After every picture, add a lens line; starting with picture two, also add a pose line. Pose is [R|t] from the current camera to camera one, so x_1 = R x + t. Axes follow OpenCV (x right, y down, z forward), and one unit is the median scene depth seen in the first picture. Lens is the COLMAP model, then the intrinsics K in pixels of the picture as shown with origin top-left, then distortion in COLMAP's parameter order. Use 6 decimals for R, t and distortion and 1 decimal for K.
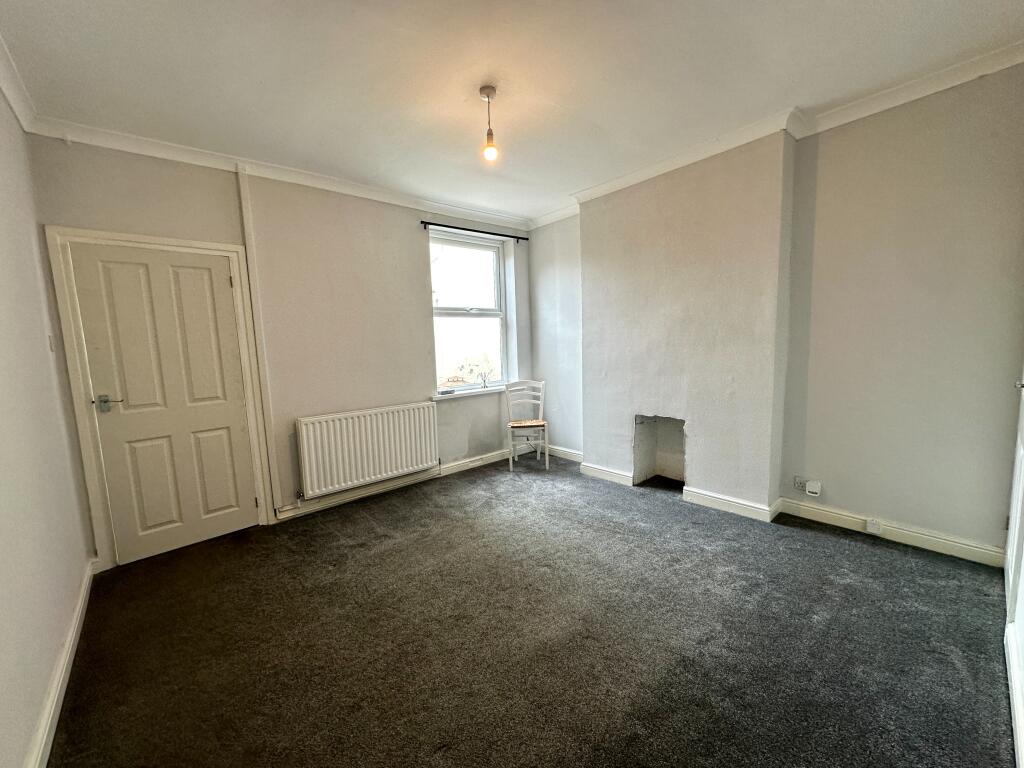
lens RADIAL K [[405.8, 0, 514.7], [0, 405.8, 385.9], [0, 0, 1]] dist [-0.002225, 0.000031]
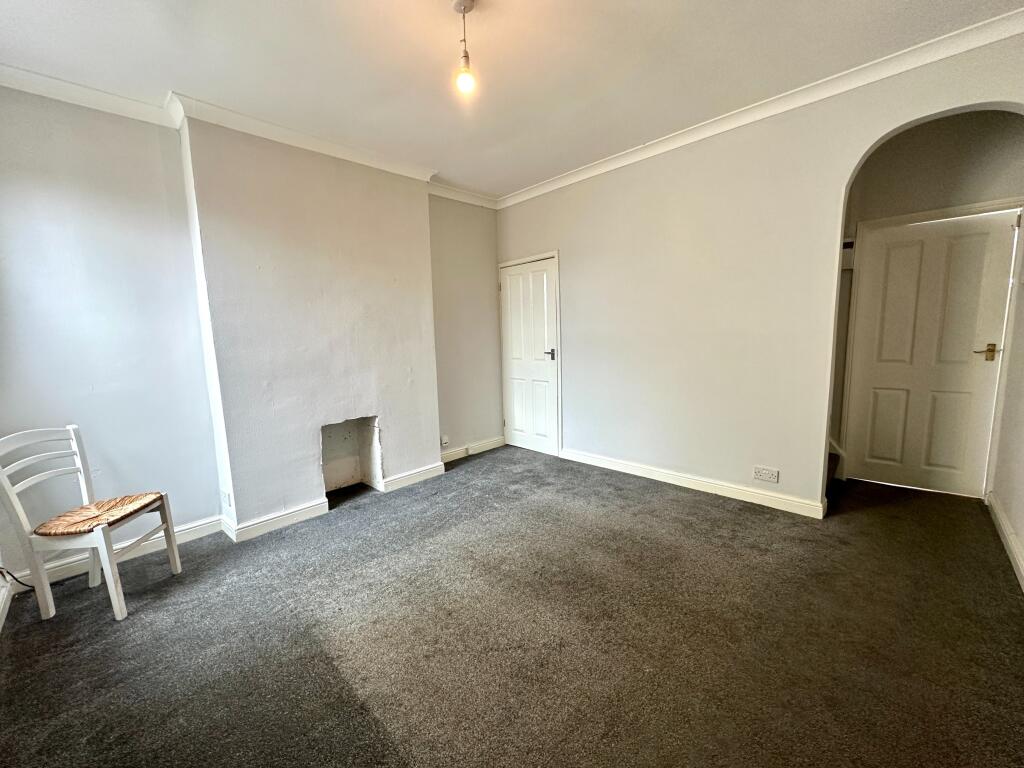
lens RADIAL K [[405.8, 0, 514.7], [0, 405.8, 385.9], [0, 0, 1]] dist [-0.002225, 0.000031]
pose [[-0.065610, -0.091973, 0.993598, -0.614297], [0.145504, 0.984218, 0.100713, -0.042022], [-0.987180, 0.151180, -0.051192, 0.703141]]
